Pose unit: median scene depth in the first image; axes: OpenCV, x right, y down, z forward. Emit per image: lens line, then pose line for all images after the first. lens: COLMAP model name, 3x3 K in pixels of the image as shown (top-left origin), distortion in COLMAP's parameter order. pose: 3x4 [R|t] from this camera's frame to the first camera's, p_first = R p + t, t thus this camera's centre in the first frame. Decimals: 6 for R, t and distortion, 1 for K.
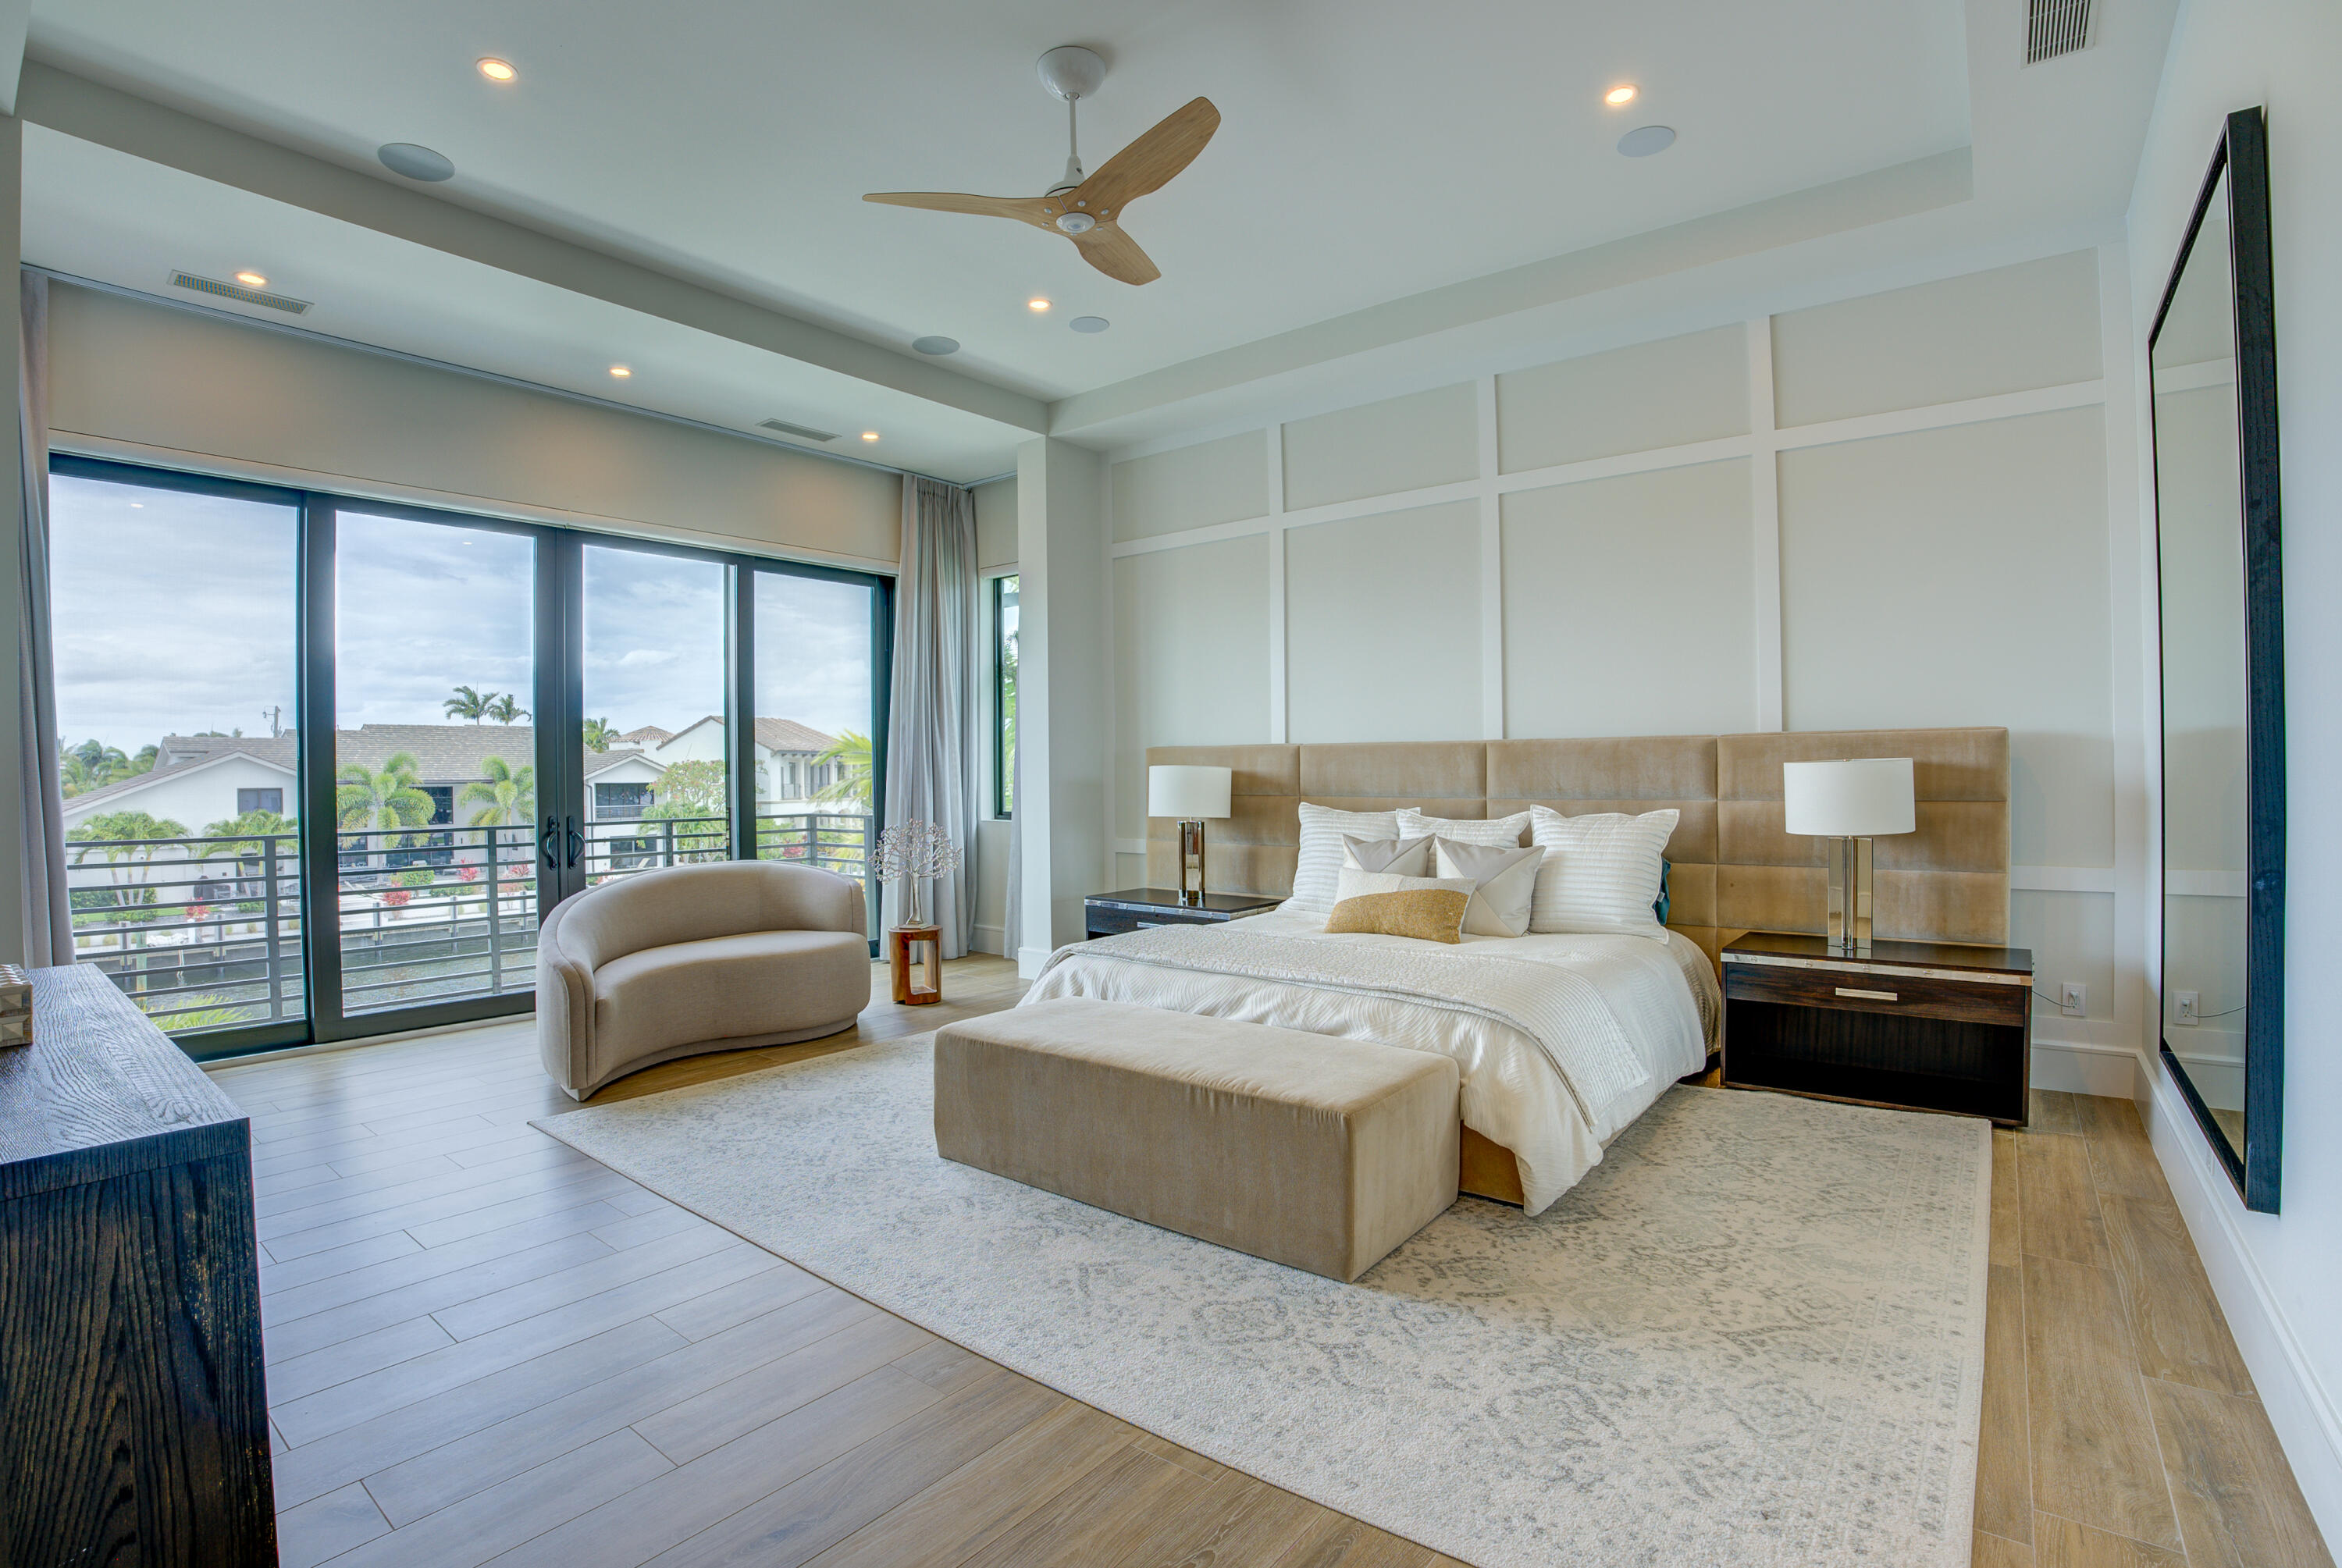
lens RADIAL K [[1091.9, 0, 1171.0], [0, 1091.9, 784.0], [0, 0, 1]] dist [-0.110276, 0.030882]
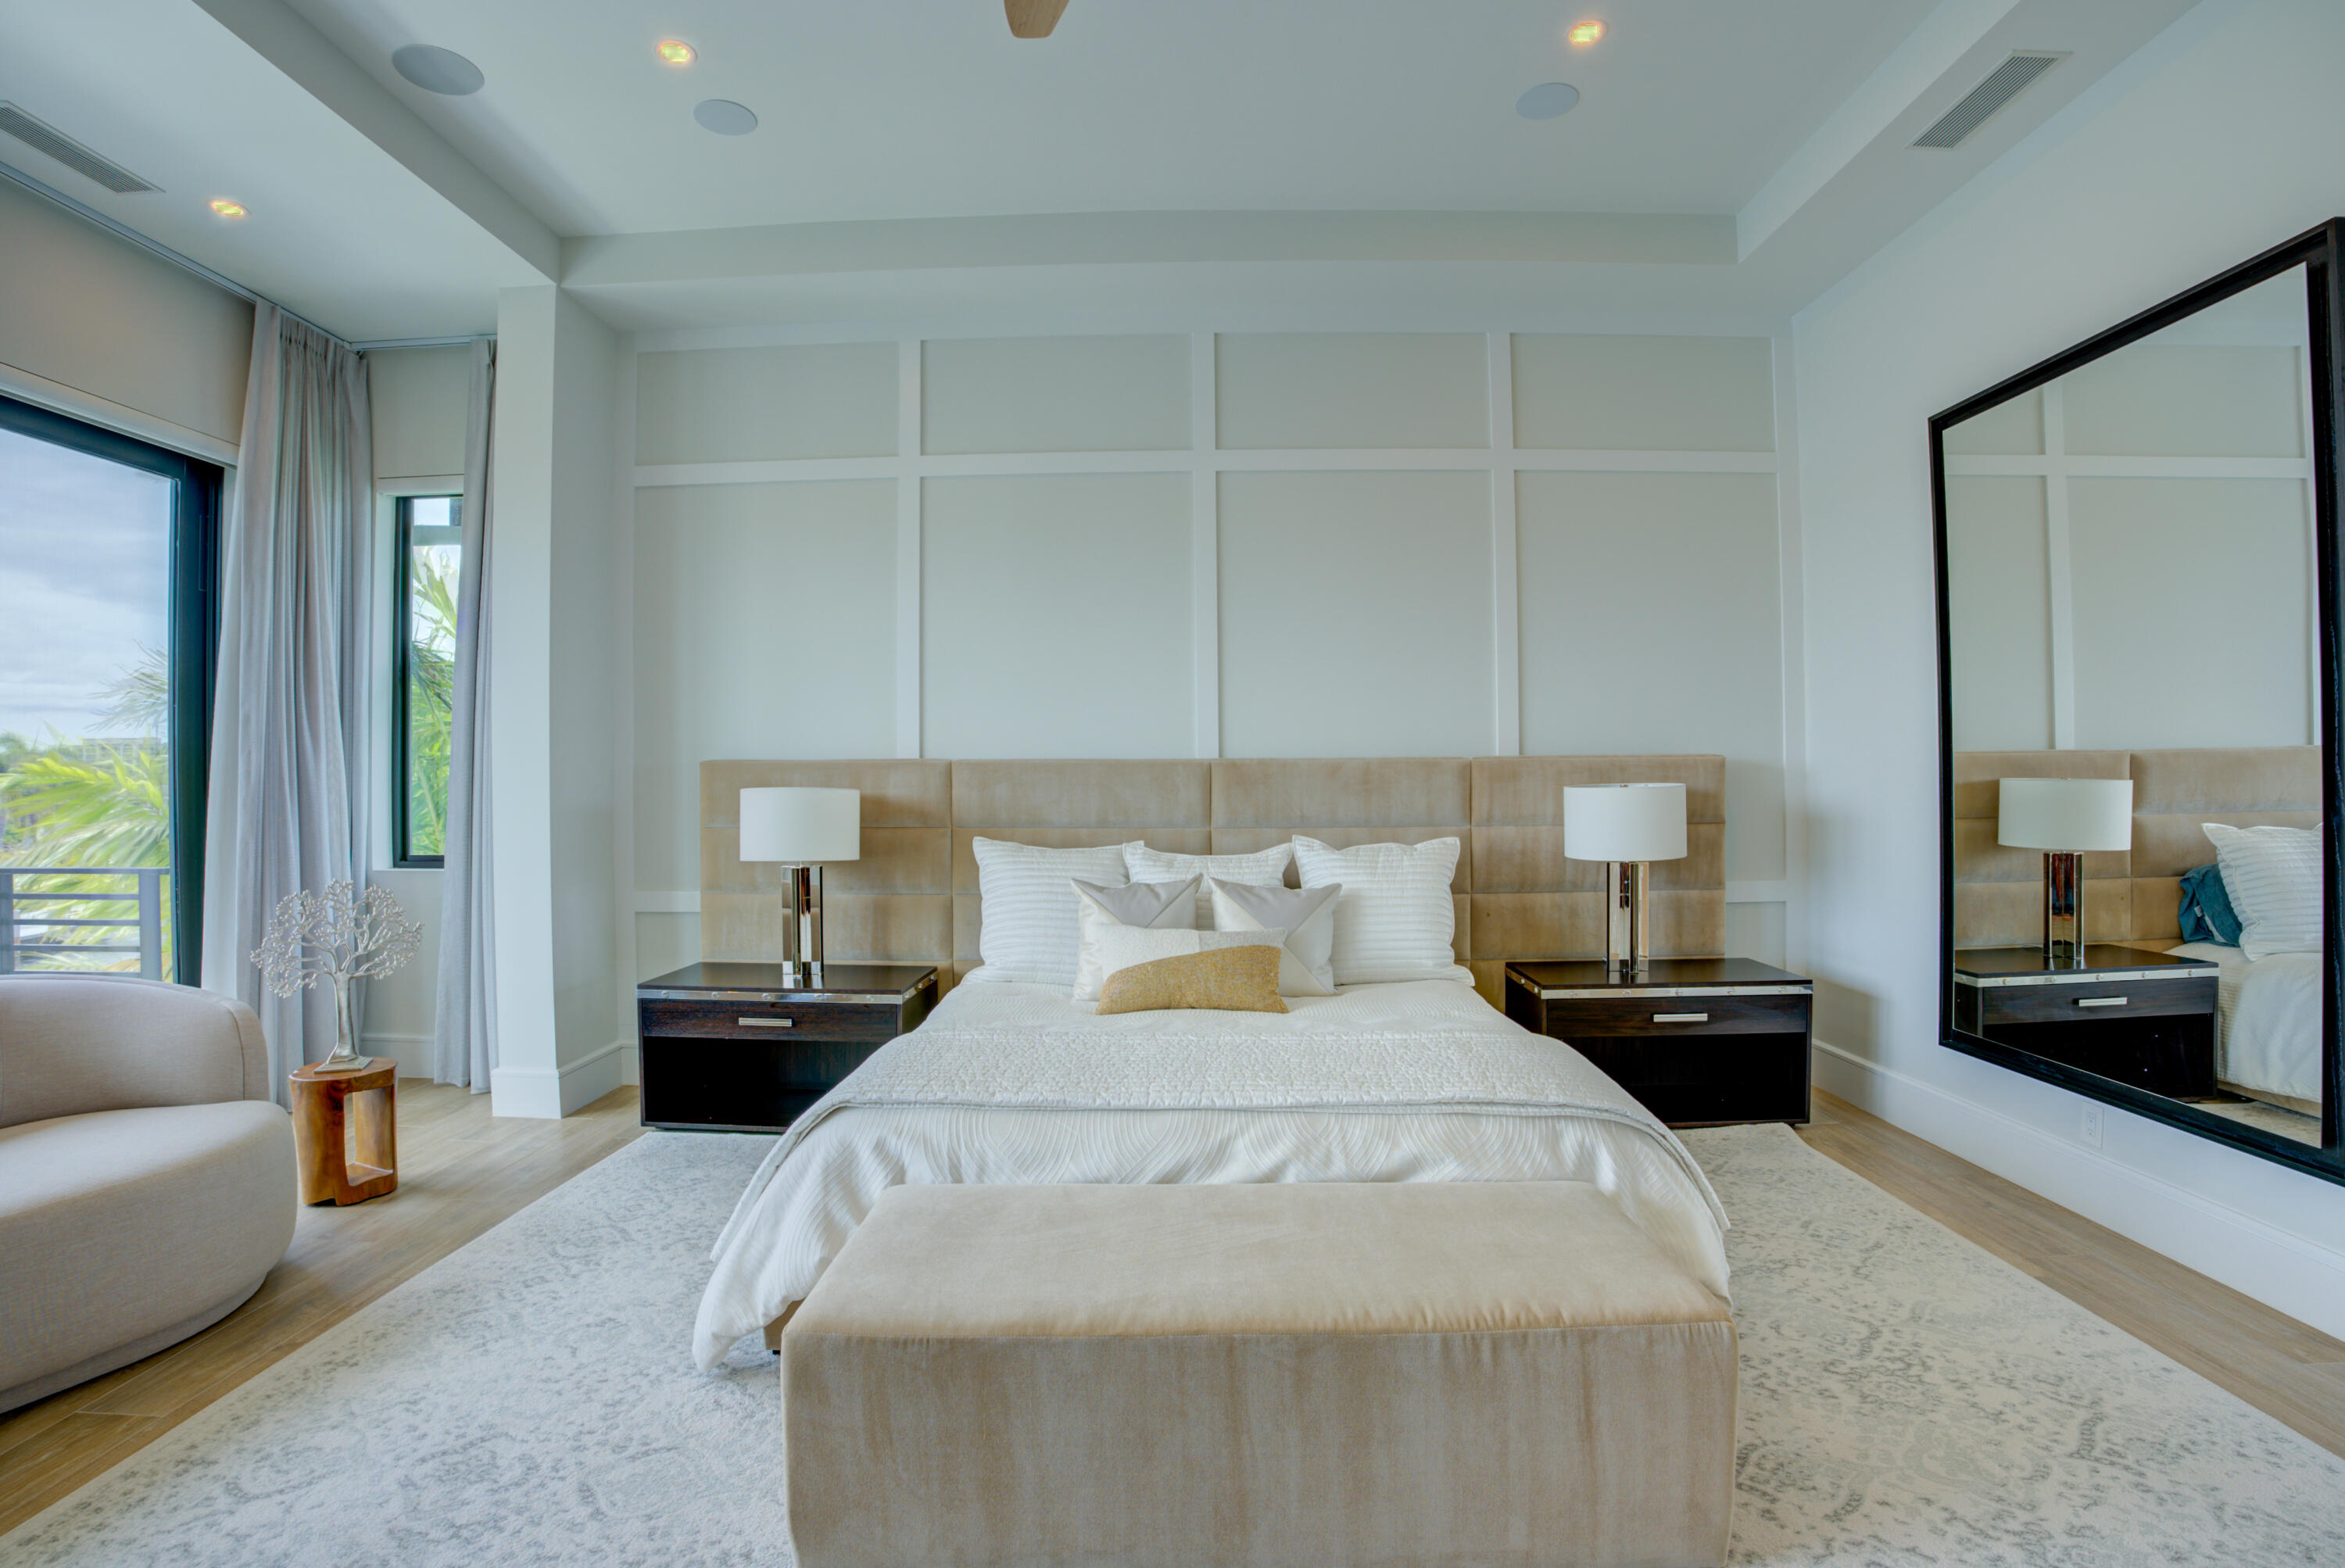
lens RADIAL K [[1093.4, 0, 1172.5], [0, 1093.4, 784.0], [0, 0, 1]] dist [-0.110276, 0.030882]
pose [[0.796142, 0.003707, 0.605098, -0.277638], [0.005778, 0.999889, -0.013729, -0.010486], [-0.605082, 0.014427, 0.796033, 0.383662]]
